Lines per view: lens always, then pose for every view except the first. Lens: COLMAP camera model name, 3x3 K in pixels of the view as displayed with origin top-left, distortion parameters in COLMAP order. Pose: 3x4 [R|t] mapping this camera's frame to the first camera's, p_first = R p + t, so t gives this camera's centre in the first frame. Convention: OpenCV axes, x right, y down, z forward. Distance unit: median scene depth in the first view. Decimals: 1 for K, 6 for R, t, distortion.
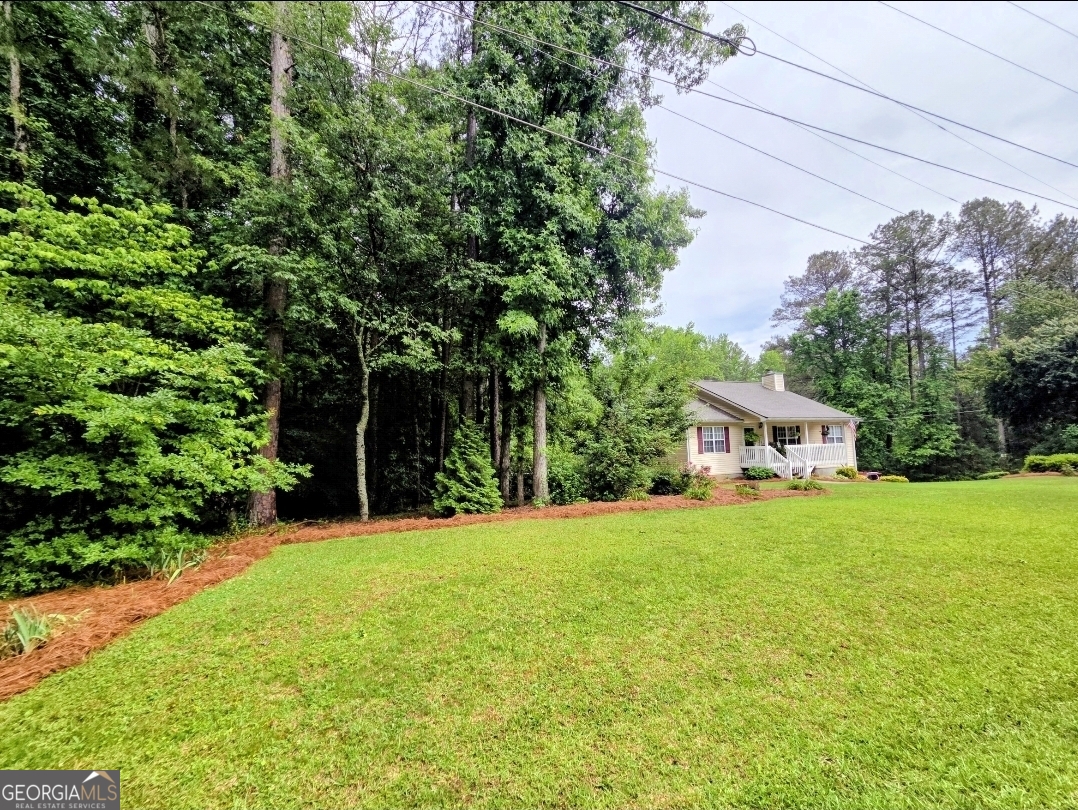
lens RADIAL K [[435.3, 0, 539.0], [0, 435.3, 411.5], [0, 0, 1]] dist [0.011941, 0.000095]
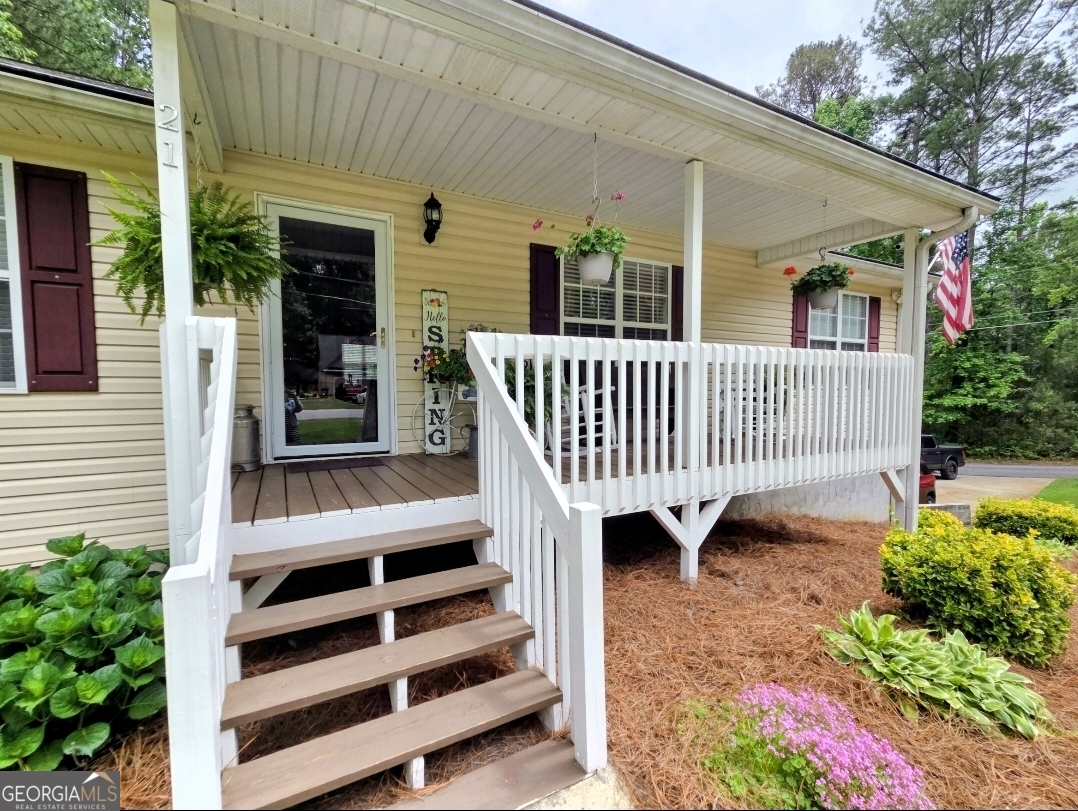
lens RADIAL K [[464.9, 0, 533.5], [0, 464.9, 410.8], [0, 0, 1]] dist [0.003446, -0.000110]
pose [[0.995878, 0.020045, 0.088464, 0.309763], [-0.031672, 0.990737, 0.132053, 0.044276], [-0.084998, -0.134310, 0.987287, 0.480705]]
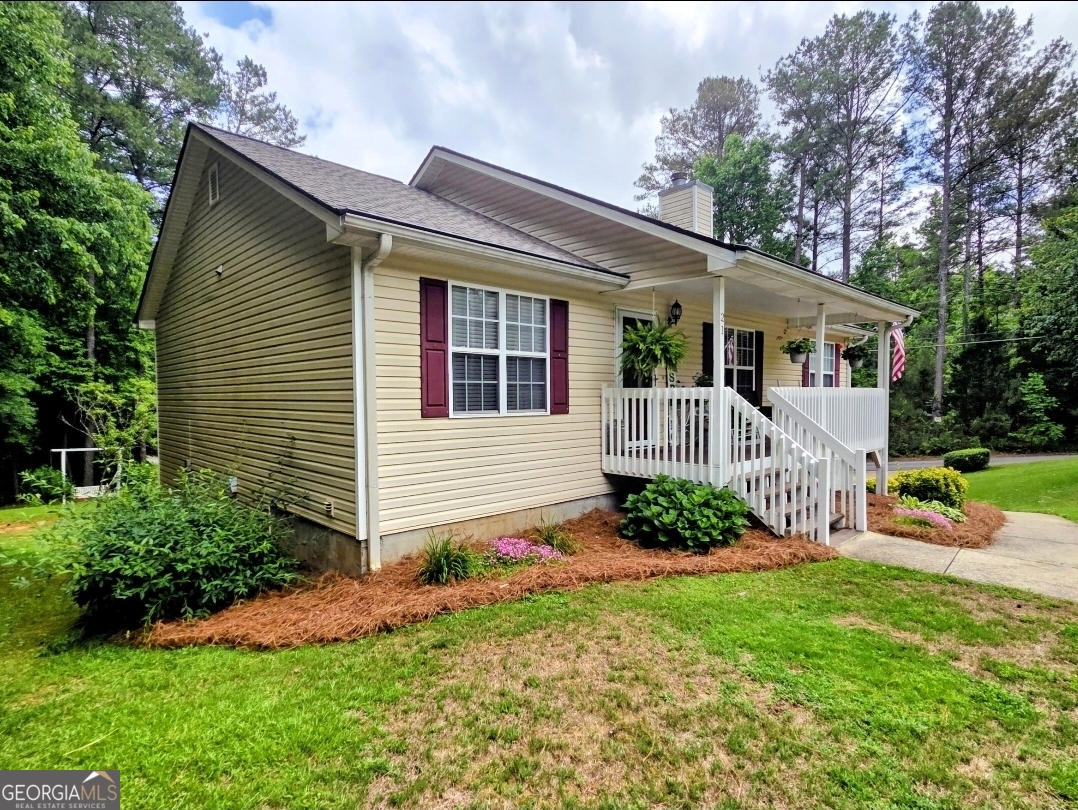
lens RADIAL K [[563.5, 0, 535.7], [0, 563.5, 407.2], [0, 0, 1]] dist [0.013870, 0.002490]
pose [[0.933295, 0.015640, 0.358771, 0.174827], [-0.052676, 0.994207, 0.093690, 0.035749], [-0.355227, -0.106339, 0.928712, 0.404539]]
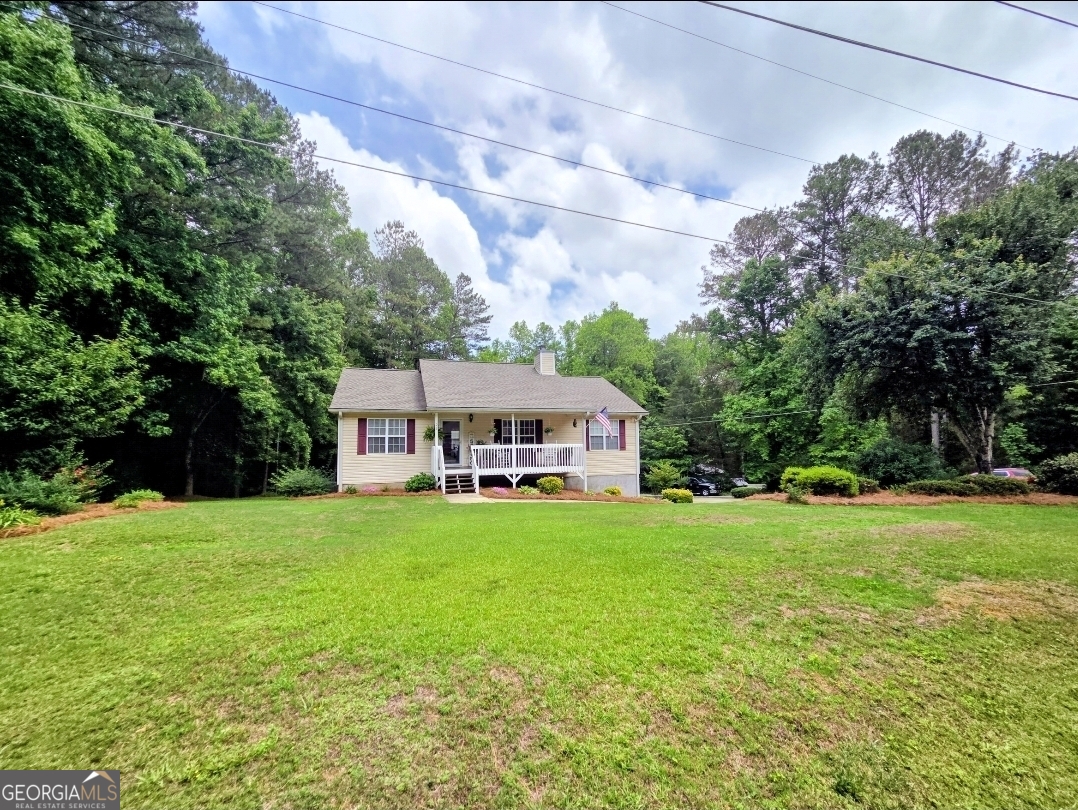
lens RADIAL K [[435.3, 0, 537.6], [0, 435.3, 409.0], [0, 0, 1]] dist [0.011941, 0.000095]
pose [[0.995250, 0.010356, -0.096801, 0.406753], [-0.008933, 0.999846, 0.015114, 0.001865], [0.096942, -0.014177, 0.995189, 0.149324]]
